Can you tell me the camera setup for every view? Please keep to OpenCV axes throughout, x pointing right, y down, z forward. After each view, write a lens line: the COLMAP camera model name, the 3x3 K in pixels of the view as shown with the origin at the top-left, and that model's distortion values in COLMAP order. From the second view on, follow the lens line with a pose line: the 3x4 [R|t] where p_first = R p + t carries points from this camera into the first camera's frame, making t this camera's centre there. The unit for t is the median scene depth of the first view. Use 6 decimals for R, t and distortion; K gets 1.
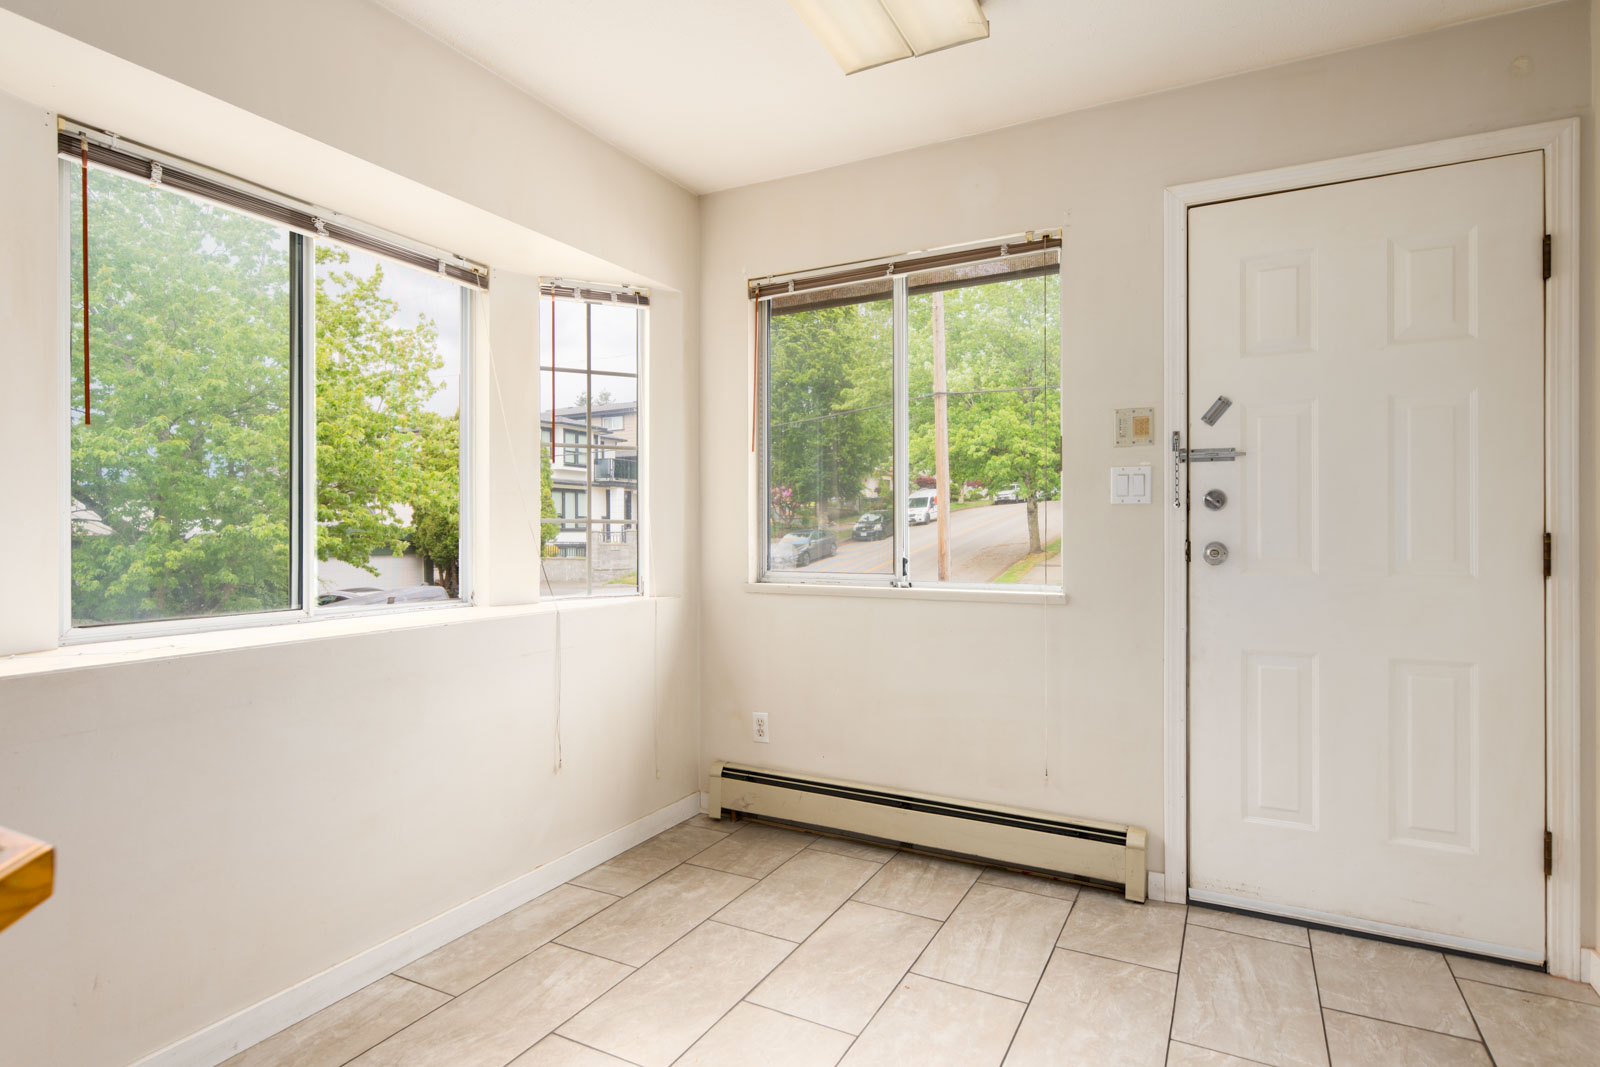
lens RADIAL K [[822.7, 0, 810.3], [0, 822.7, 537.9], [0, 0, 1]] dist [0.003519, 0.001552]
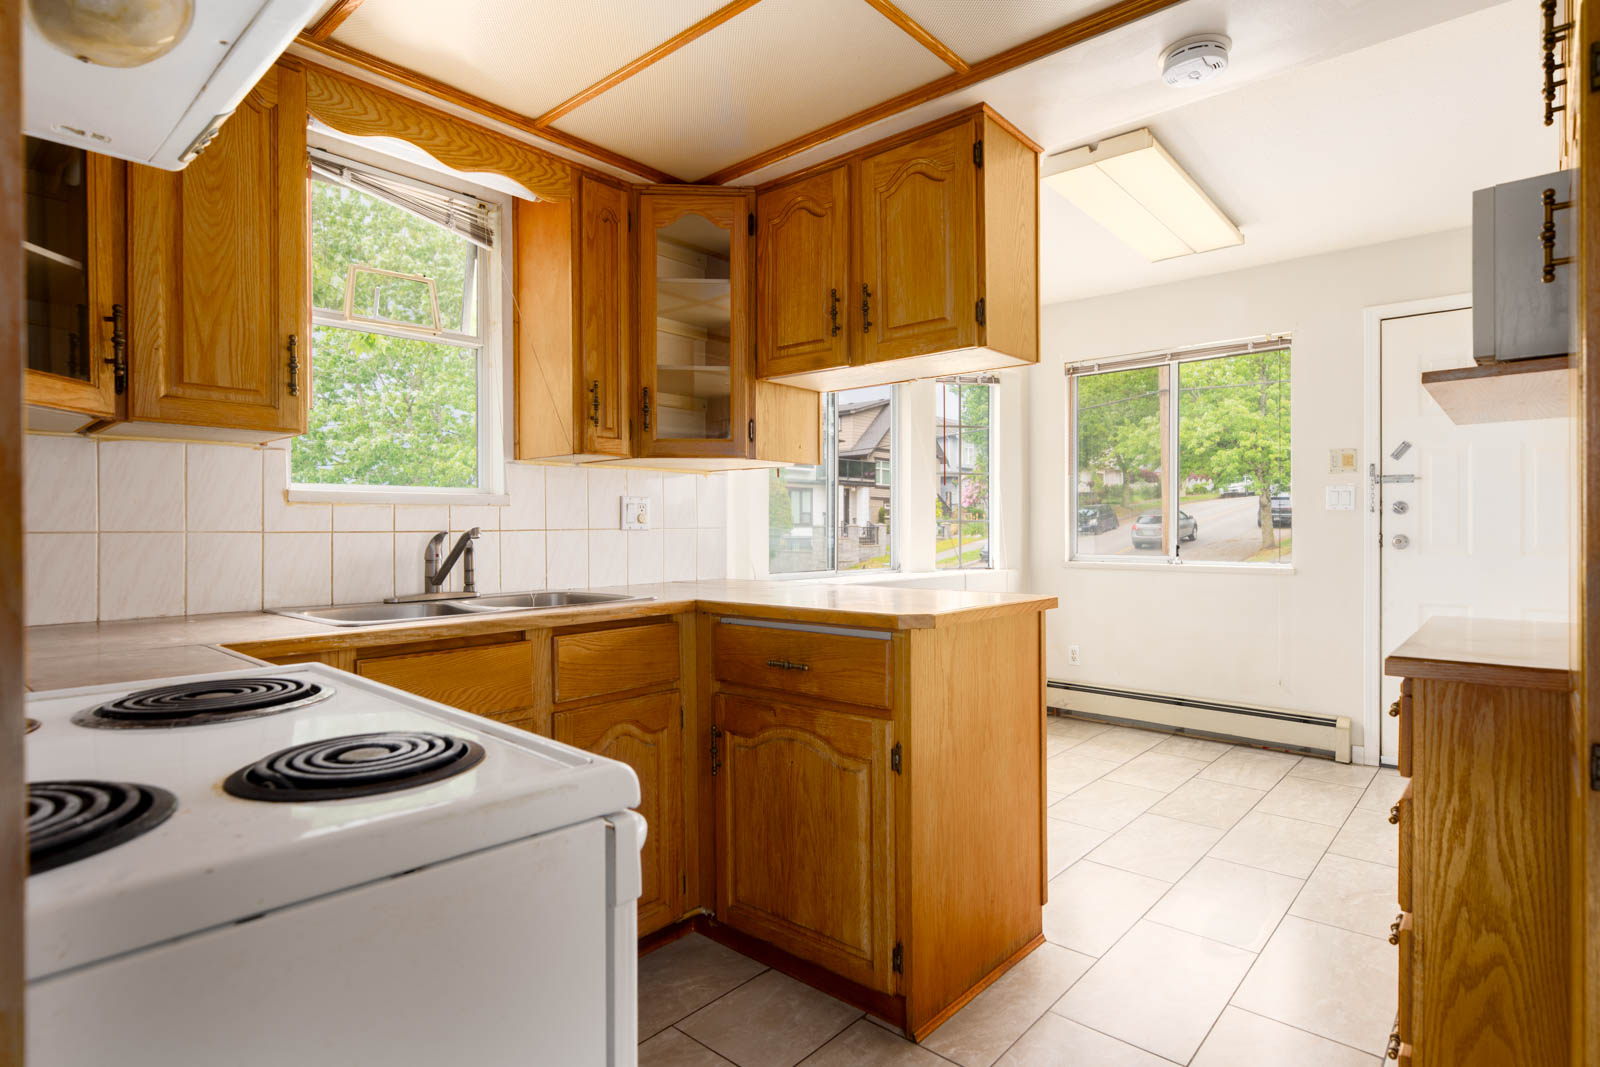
lens RADIAL K [[822.7, 0, 811.8], [0, 822.7, 531.7], [0, 0, 1]] dist [0.003519, 0.001552]
pose [[0.971641, 0.001429, -0.236458, -0.171562], [-0.001764, 0.999998, -0.001206, 0.002523], [0.236456, 0.001589, 0.971641, -0.603644]]
